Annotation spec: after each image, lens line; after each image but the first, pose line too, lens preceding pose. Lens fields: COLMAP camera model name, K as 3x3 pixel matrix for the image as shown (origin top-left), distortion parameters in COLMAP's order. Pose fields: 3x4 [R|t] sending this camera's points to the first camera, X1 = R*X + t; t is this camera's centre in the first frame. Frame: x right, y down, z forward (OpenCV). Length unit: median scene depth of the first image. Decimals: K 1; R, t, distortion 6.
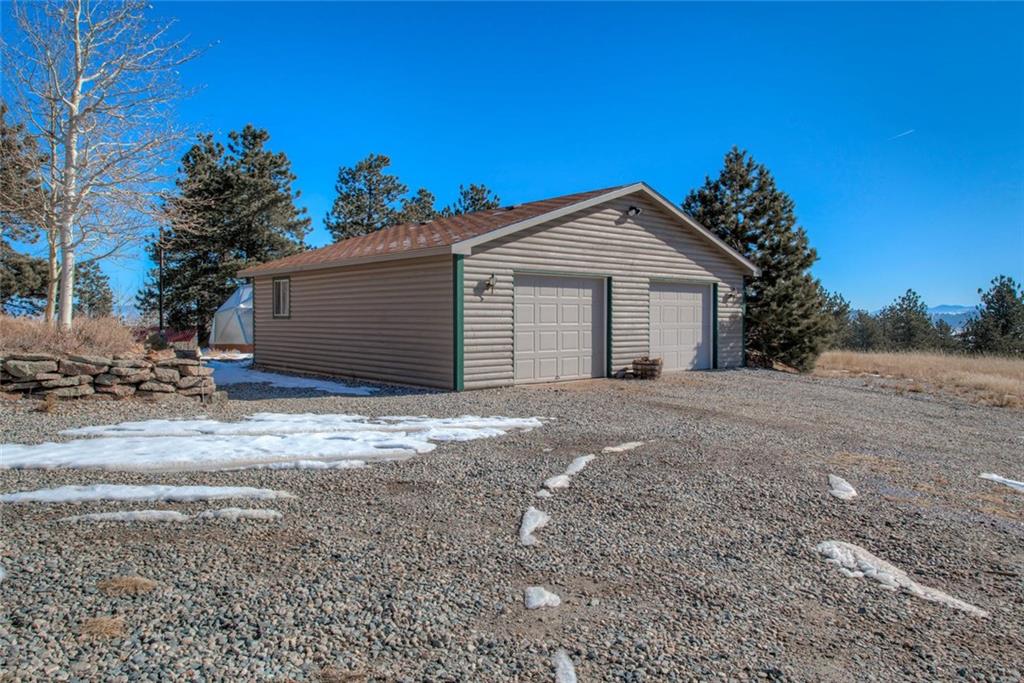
lens RADIAL K [[694.4, 0, 515.6], [0, 694.4, 341.1], [0, 0, 1]] dist [0.007070, -0.008969]
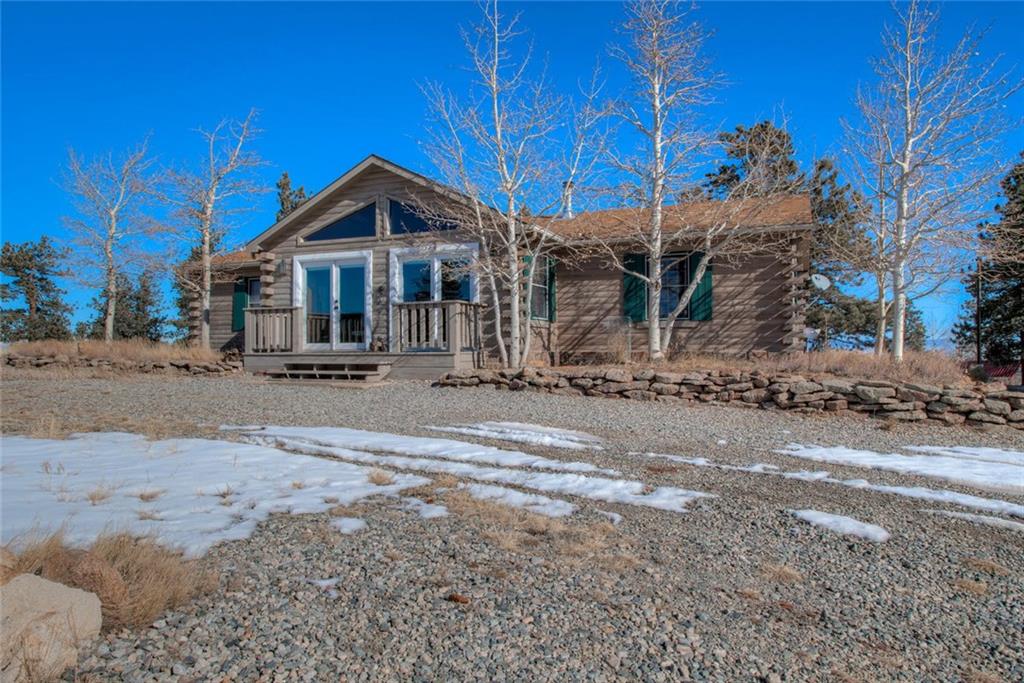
lens RADIAL K [[694.4, 0, 517.2], [0, 694.4, 335.2], [0, 0, 1]] dist [0.007070, -0.008969]
pose [[0.494785, -0.023681, -0.868693, 0.030847], [-0.026290, 0.998763, -0.042201, 0.004499], [0.868618, 0.043719, 0.493550, -0.095601]]
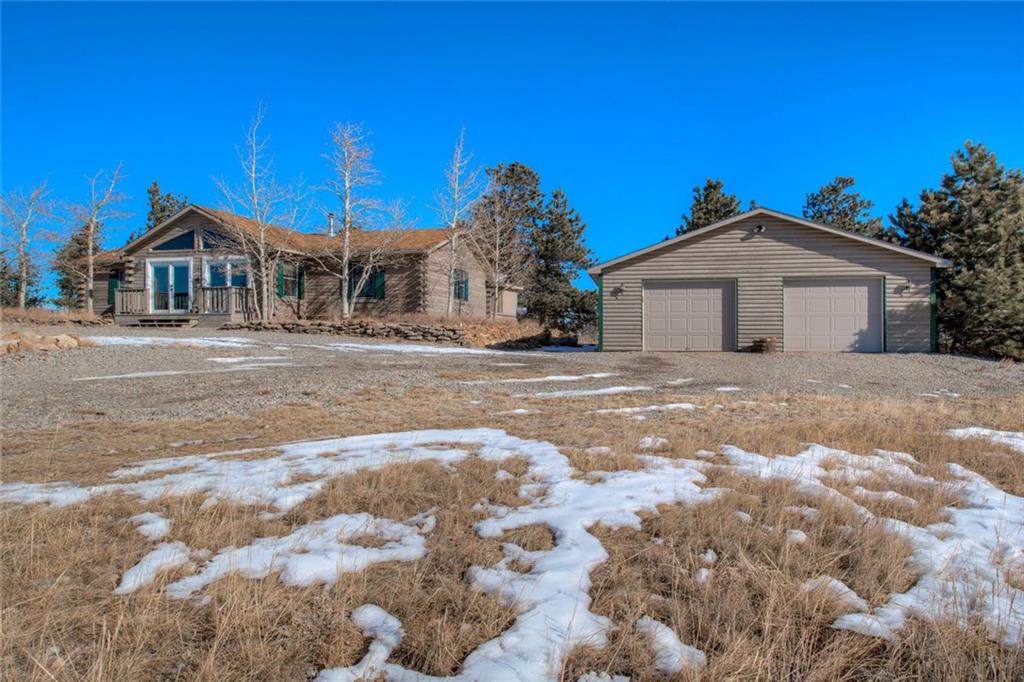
lens RADIAL K [[694.4, 0, 534.8], [0, 694.4, 340.0], [0, 0, 1]] dist [0.007070, -0.008969]
pose [[0.622577, 0.001282, -0.782558, 1.303812], [-0.025436, 0.999503, -0.018600, 0.087991], [0.782145, 0.031485, 0.622300, -0.237187]]
